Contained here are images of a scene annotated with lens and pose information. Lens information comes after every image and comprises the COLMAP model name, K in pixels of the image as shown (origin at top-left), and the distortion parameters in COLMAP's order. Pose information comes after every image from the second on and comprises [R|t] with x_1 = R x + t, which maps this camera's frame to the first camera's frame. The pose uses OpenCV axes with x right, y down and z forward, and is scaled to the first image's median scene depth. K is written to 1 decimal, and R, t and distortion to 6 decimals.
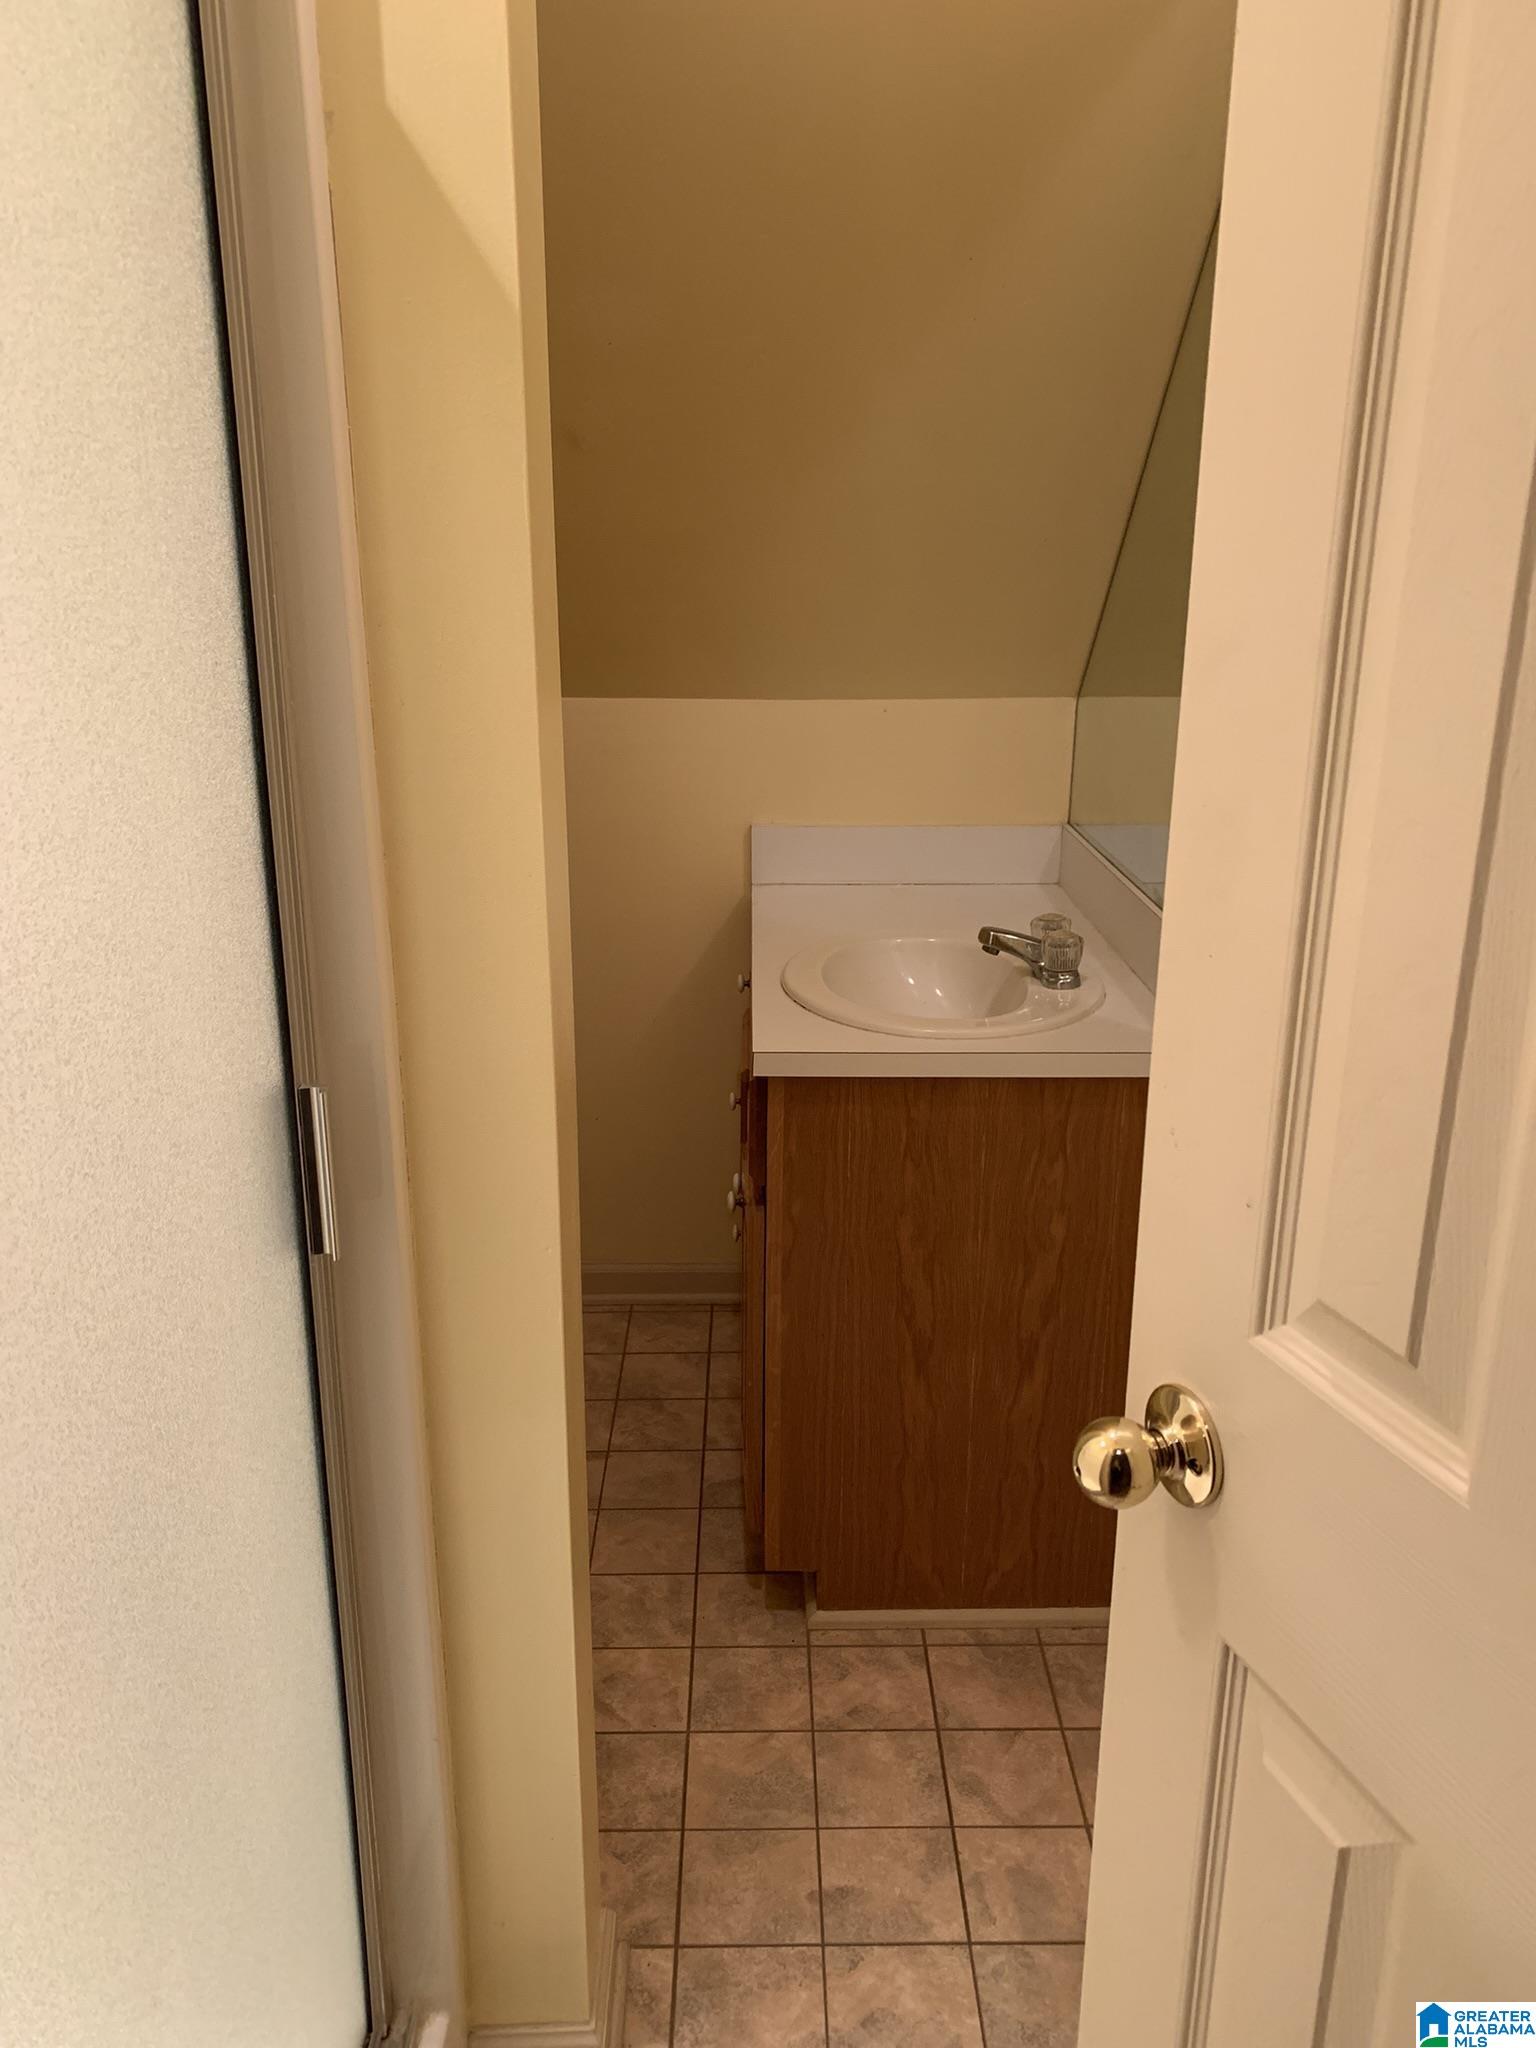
lens RADIAL K [[1581.7, 0, 768.0], [0, 1581.7, 1024.0], [0, 0, 1]] dist [0.134444, -0.162124]
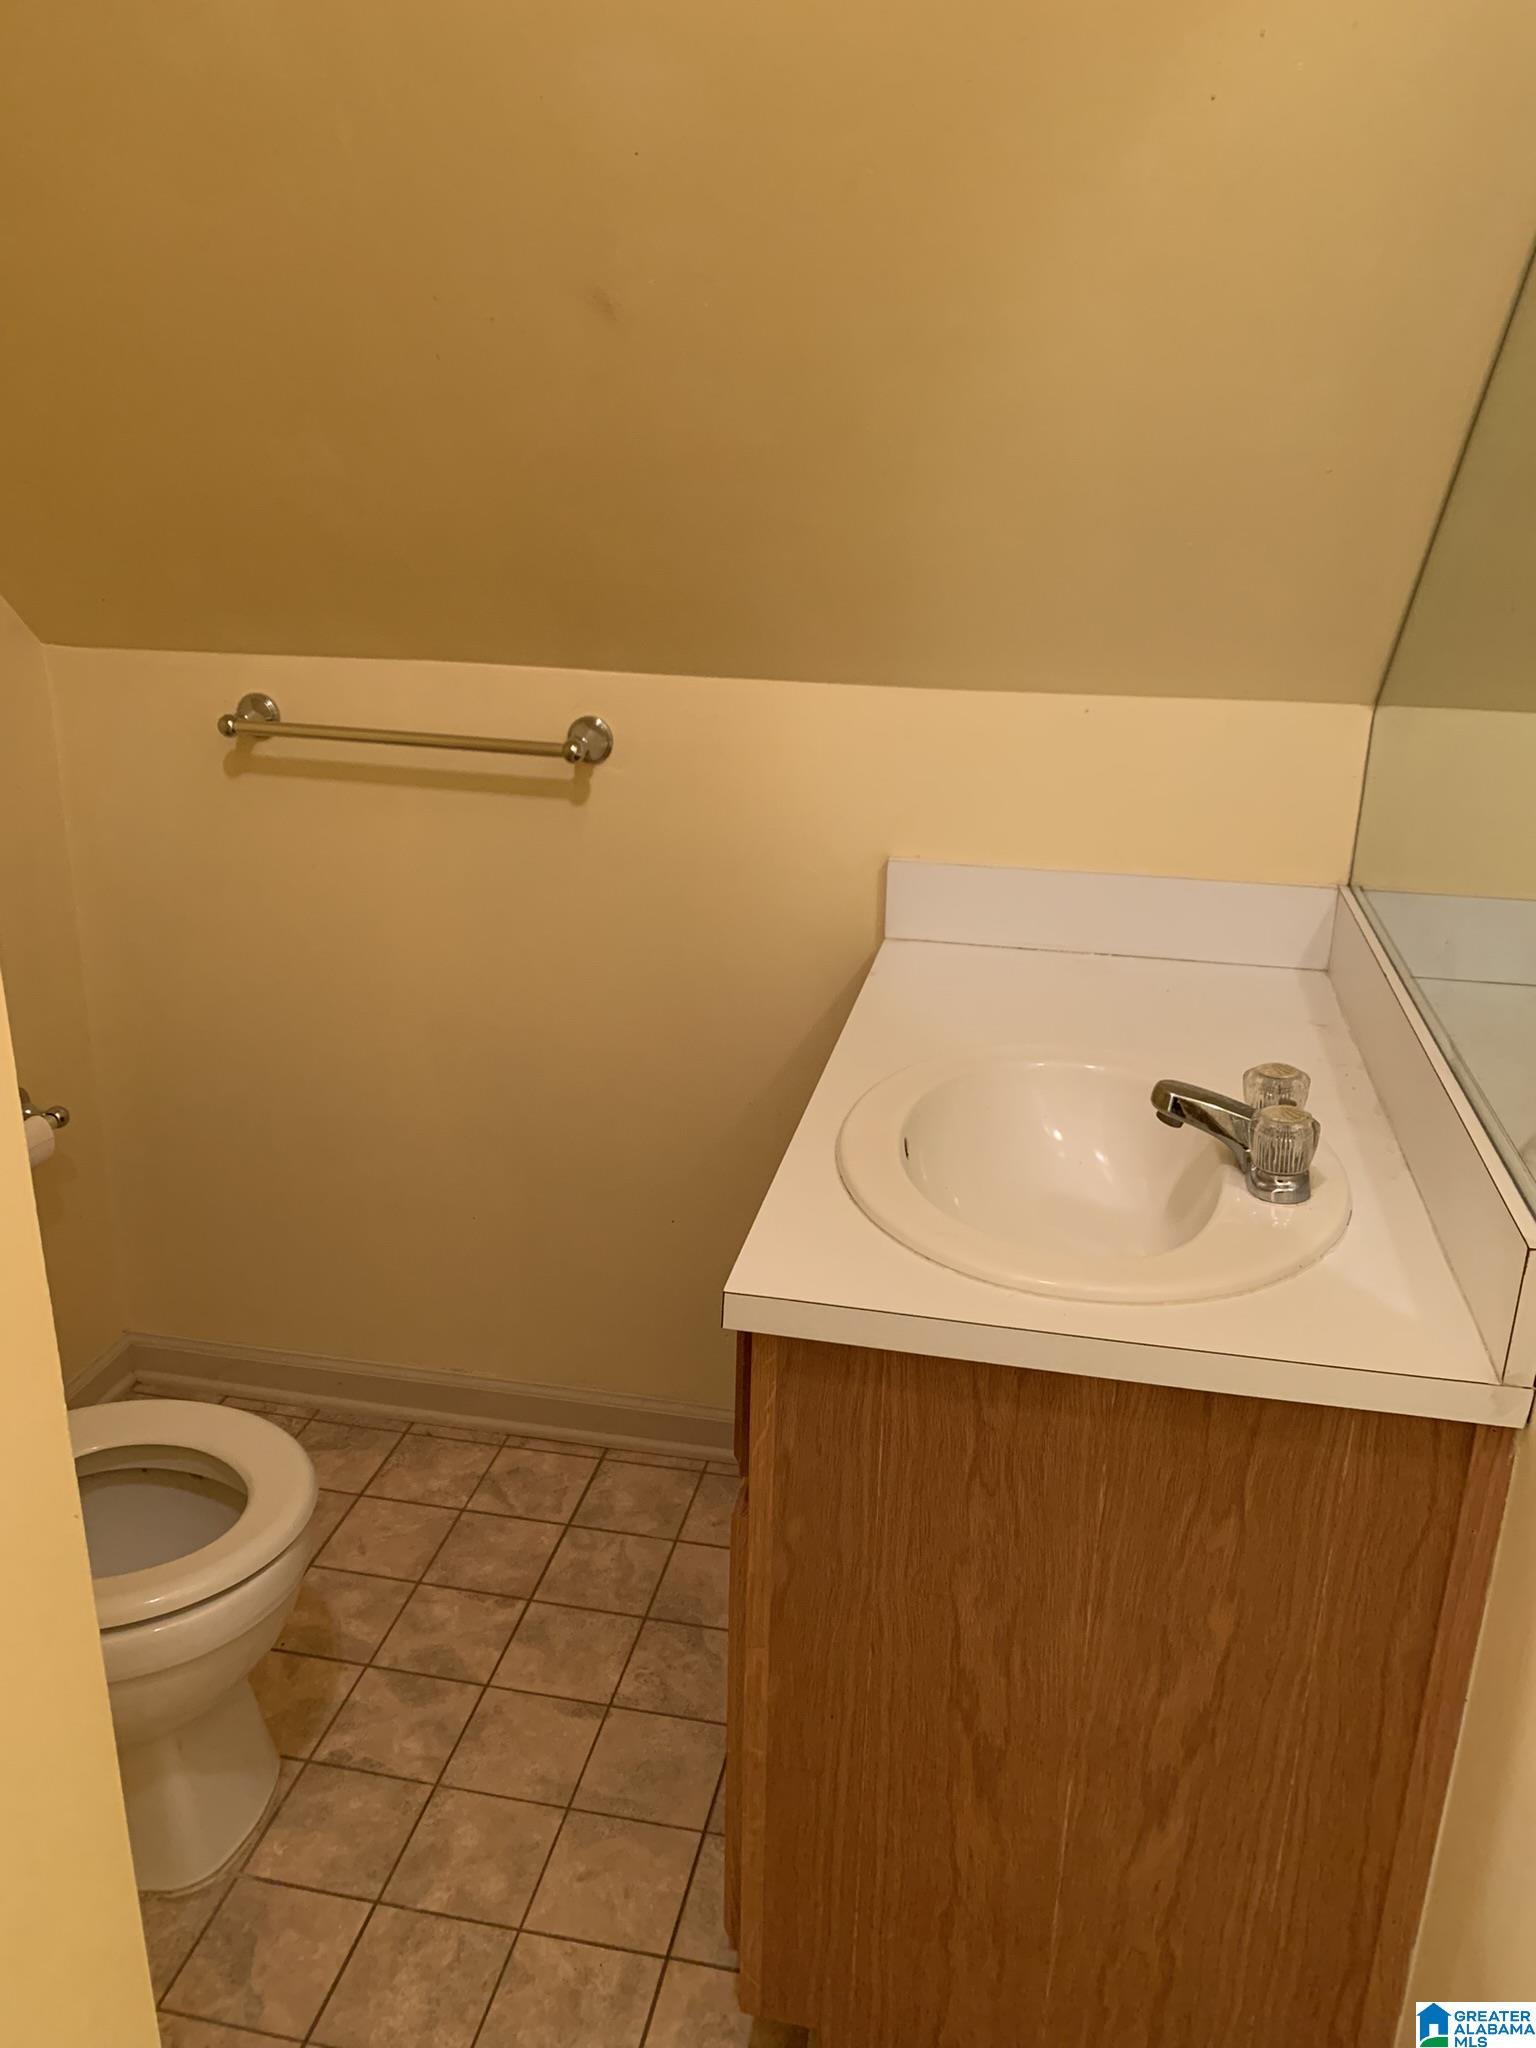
lens RADIAL K [[1646.1, 0, 768.0], [0, 1646.1, 1024.0], [0, 0, 1]] dist [0.002591, 0.009226]
pose [[0.980396, 0.083395, -0.178516, 0.103110], [-0.077607, 0.996214, 0.039176, -0.103075], [0.181108, -0.024554, 0.983157, 0.351327]]
